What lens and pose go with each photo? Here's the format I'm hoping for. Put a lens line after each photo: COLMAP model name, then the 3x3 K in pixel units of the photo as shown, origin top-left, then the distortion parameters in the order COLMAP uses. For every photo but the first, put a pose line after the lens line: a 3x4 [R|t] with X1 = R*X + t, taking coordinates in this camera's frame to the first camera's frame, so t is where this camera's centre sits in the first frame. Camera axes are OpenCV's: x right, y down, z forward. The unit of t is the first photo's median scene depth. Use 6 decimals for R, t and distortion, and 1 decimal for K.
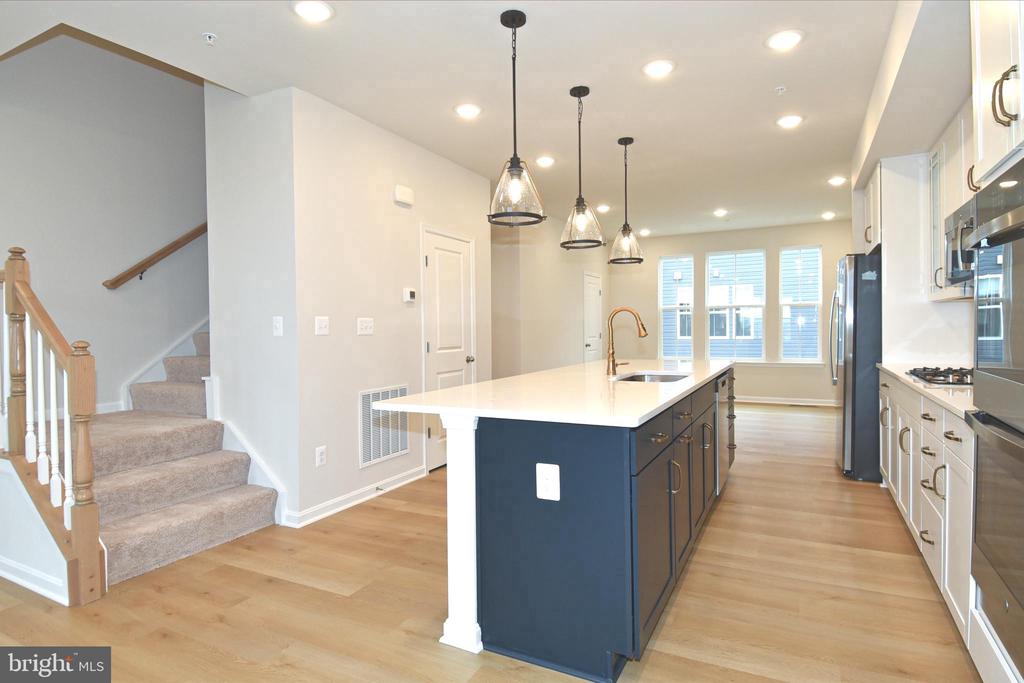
lens RADIAL K [[556.5, 0, 519.0], [0, 556.5, 337.3], [0, 0, 1]] dist [0.034479, -0.025499]
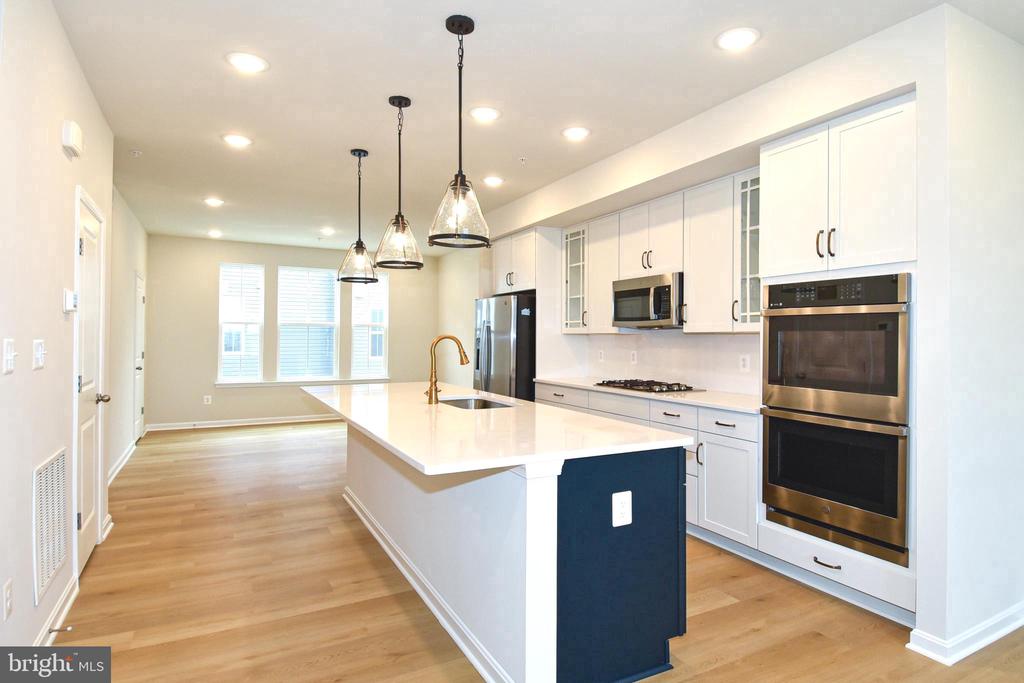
lens RADIAL K [[556.5, 0, 515.9], [0, 556.5, 340.9], [0, 0, 1]] dist [0.034479, -0.025499]
pose [[0.566400, 0.010805, 0.824059, -0.483198], [0.002211, 0.999891, -0.014630, -0.023659], [-0.824127, 0.010108, 0.566314, 0.284810]]
